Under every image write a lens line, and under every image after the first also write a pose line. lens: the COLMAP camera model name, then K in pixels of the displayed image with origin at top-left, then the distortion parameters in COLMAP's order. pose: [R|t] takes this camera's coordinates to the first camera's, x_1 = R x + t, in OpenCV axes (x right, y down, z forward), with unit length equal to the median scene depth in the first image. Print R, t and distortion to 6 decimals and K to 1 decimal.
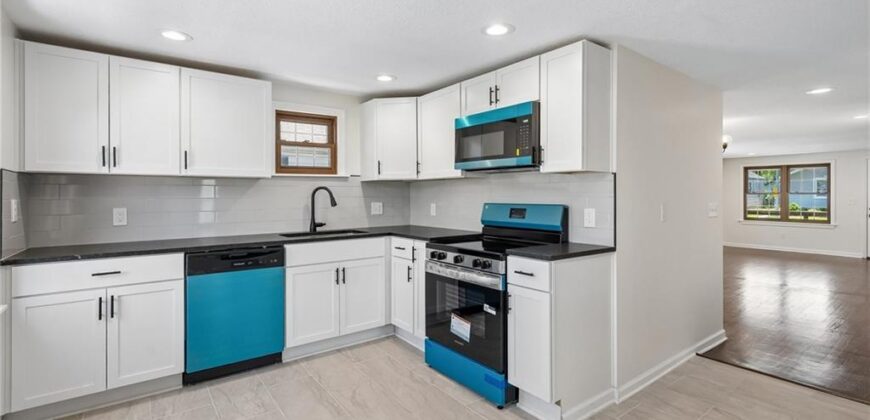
lens RADIAL K [[397.9, 0, 427.5], [0, 397.9, 196.5], [0, 0, 1]] dist [-0.001633, -0.000109]
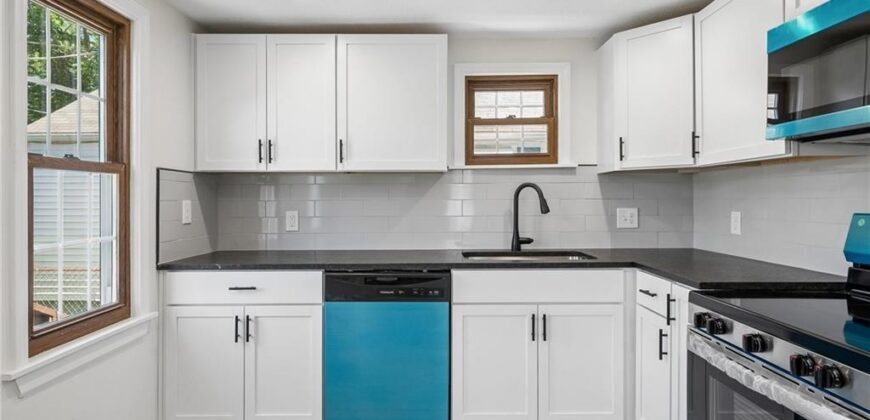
lens RADIAL K [[478.5, 0, 428.5], [0, 478.5, 197.5], [0, 0, 1]] dist [-0.000437, 0.001536]
pose [[0.800155, -0.000469, -0.599793, 0.088310], [-0.001475, 0.999995, -0.002749, 0.001961], [0.599792, 0.003084, 0.800150, 0.313989]]
